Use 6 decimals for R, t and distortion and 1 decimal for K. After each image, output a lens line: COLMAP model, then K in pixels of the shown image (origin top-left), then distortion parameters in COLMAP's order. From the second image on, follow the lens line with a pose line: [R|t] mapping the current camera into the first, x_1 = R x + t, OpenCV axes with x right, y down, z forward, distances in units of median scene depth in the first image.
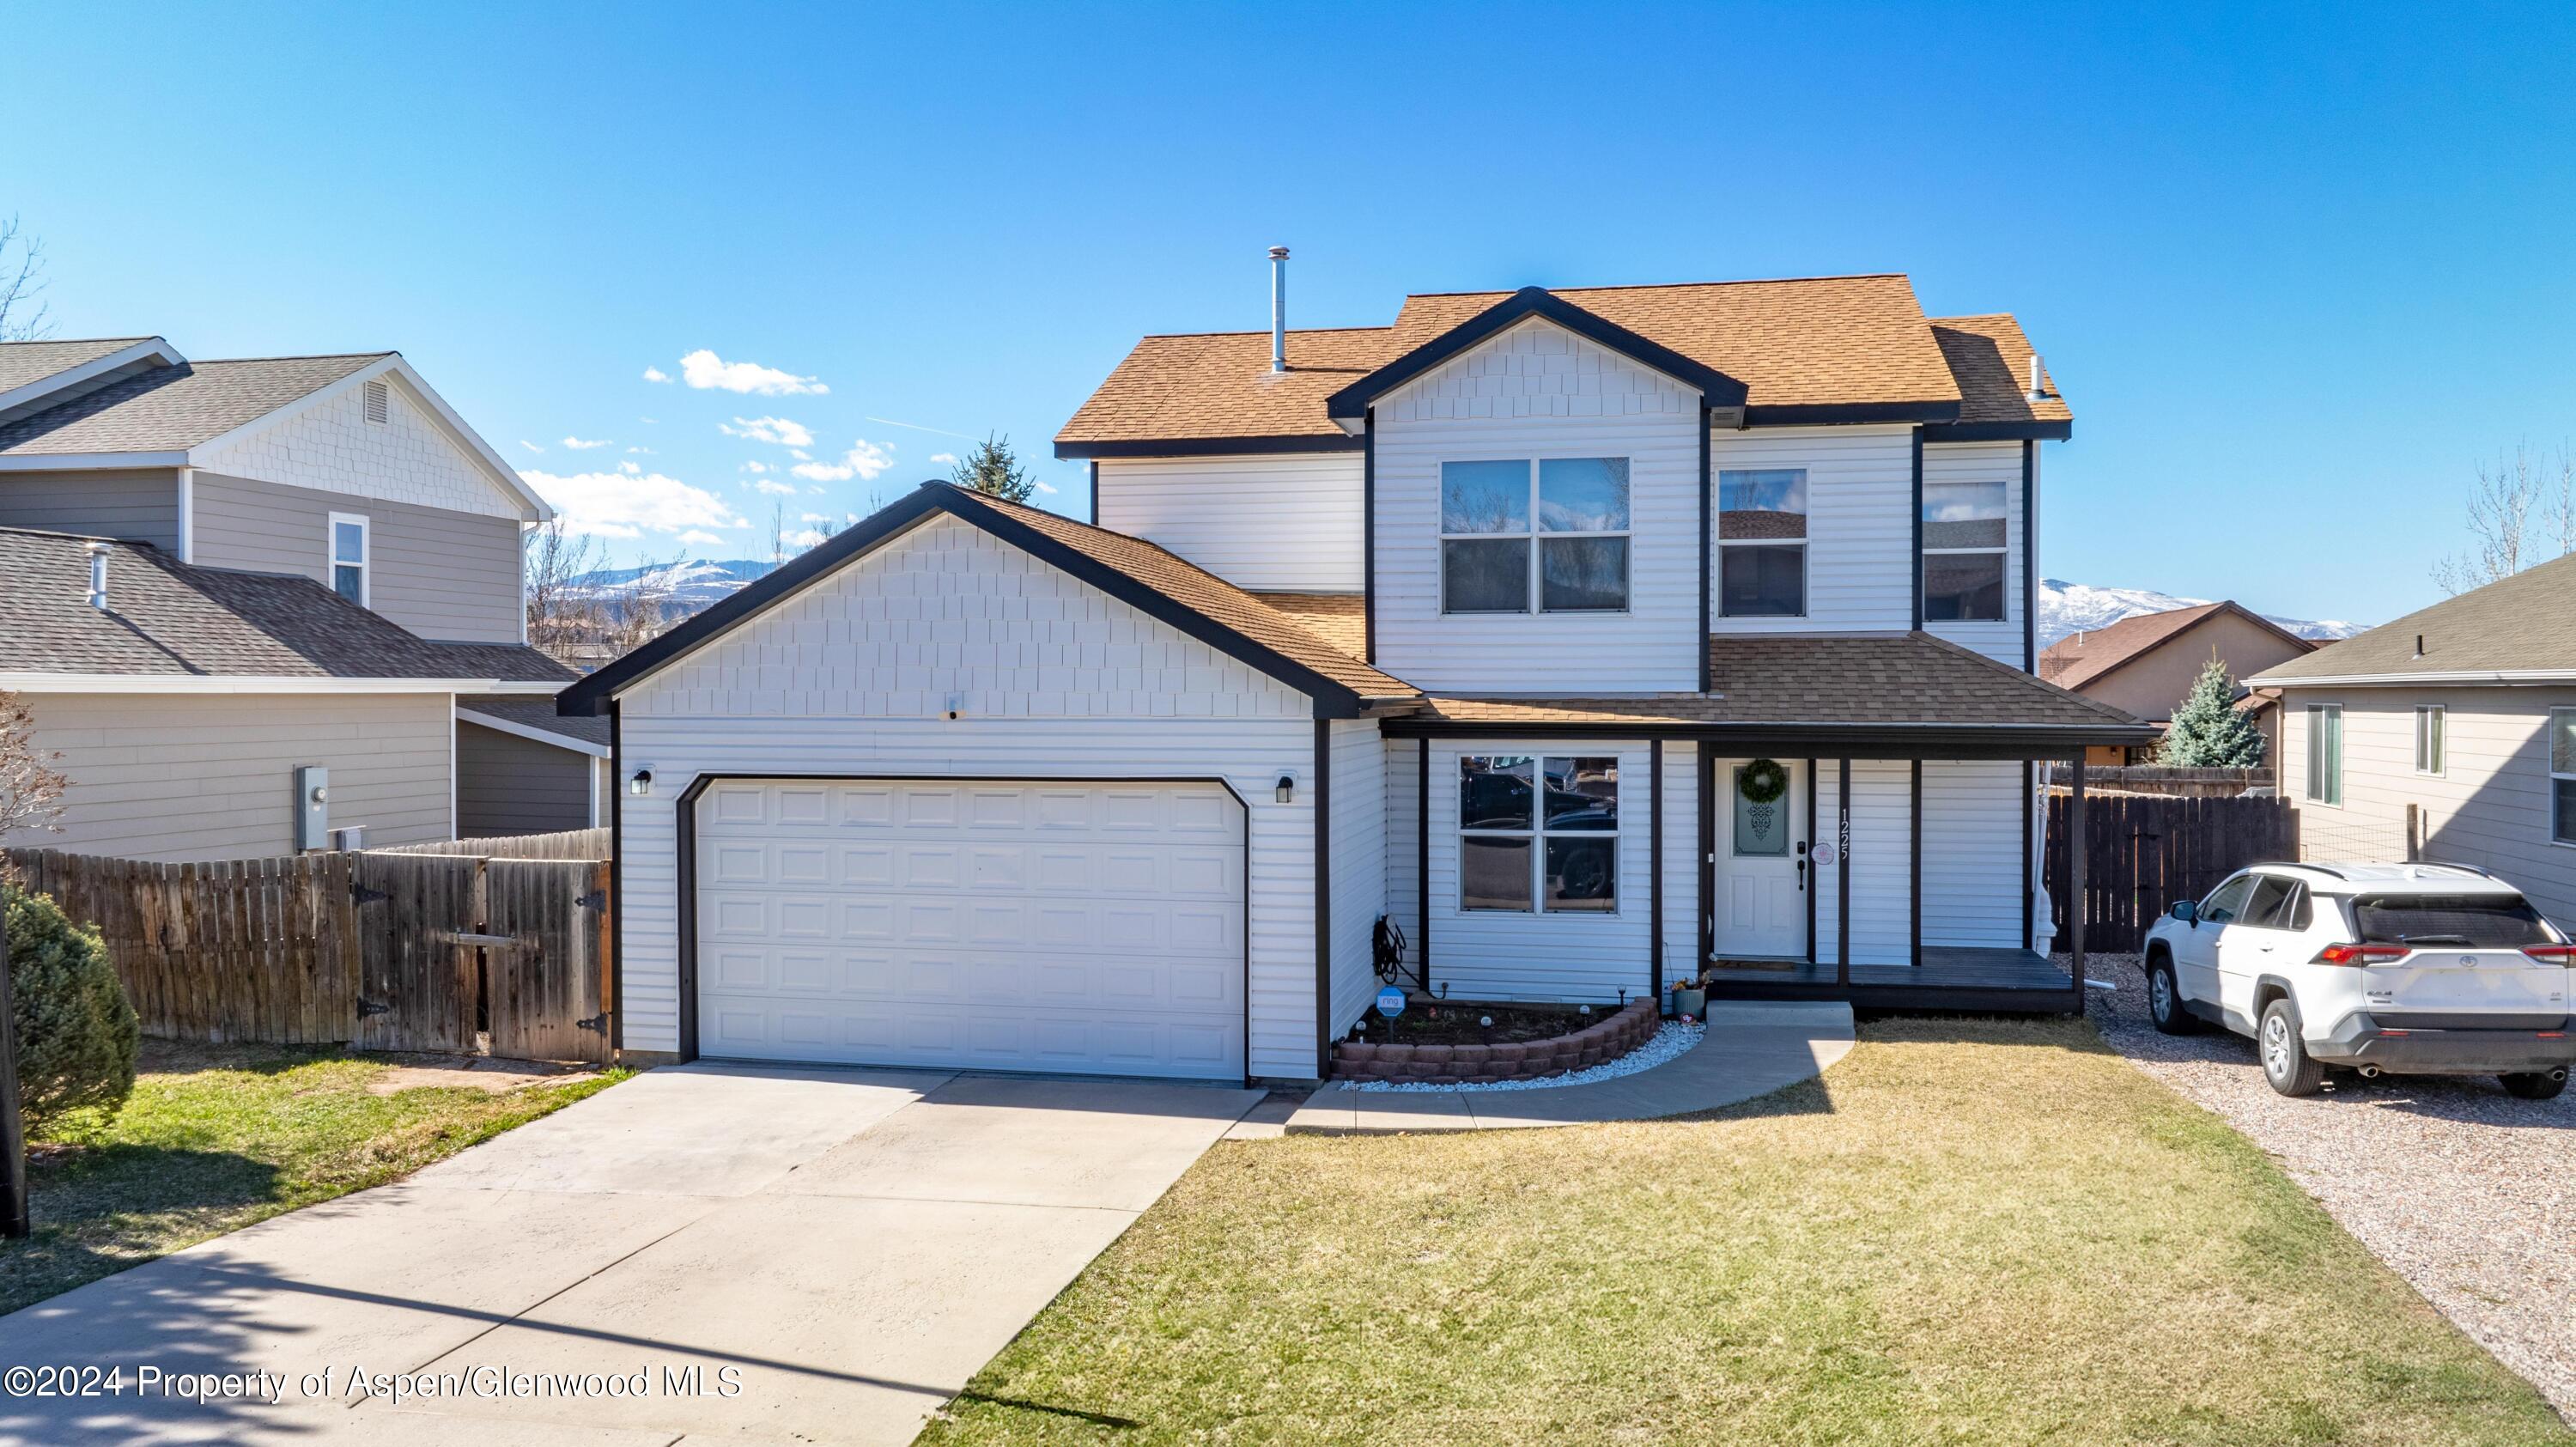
lens RADIAL K [[1791.6, 0, 1288.0], [0, 1791.6, 723.5], [0, 0, 1]] dist [-0.022196, 0.000683]
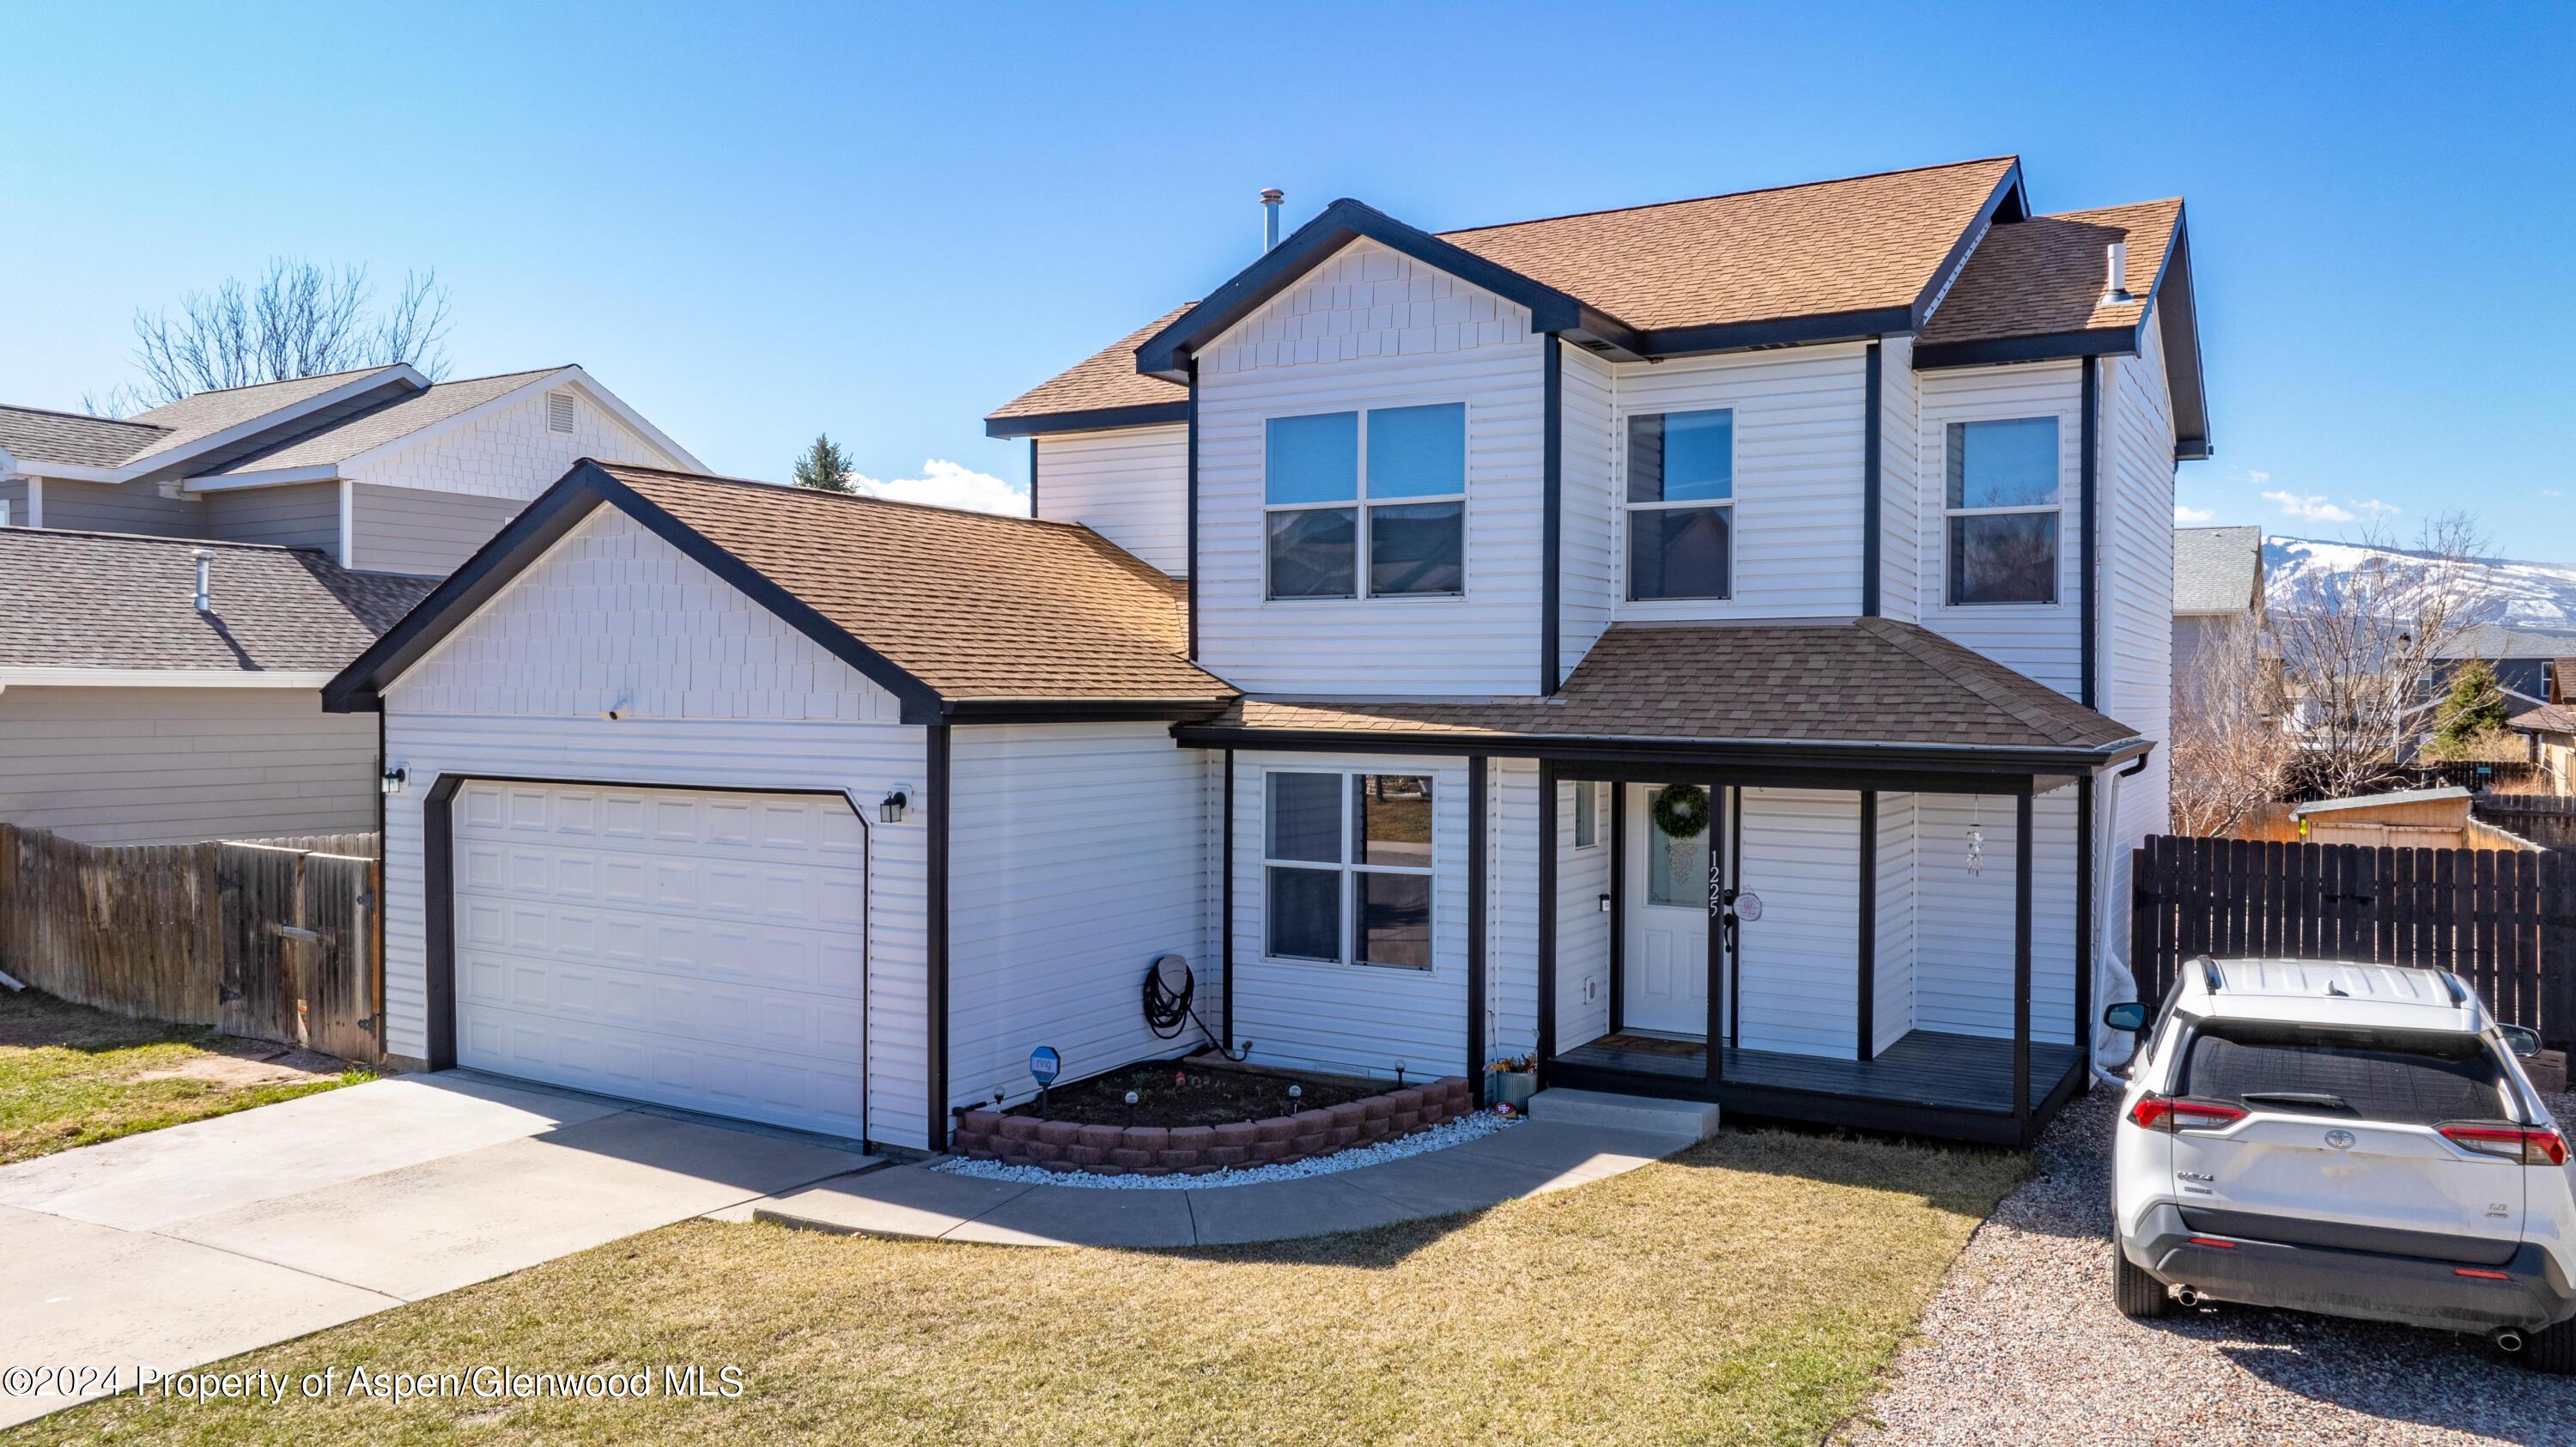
lens RADIAL K [[1791.6, 0, 1288.0], [0, 1791.6, 723.5], [0, 0, 1]] dist [-0.022196, 0.000683]
pose [[0.946582, 0.011979, -0.322242, 0.377042], [-0.012009, 0.999926, 0.001893, -0.005542], [0.322240, 0.002078, 0.946656, 0.216128]]
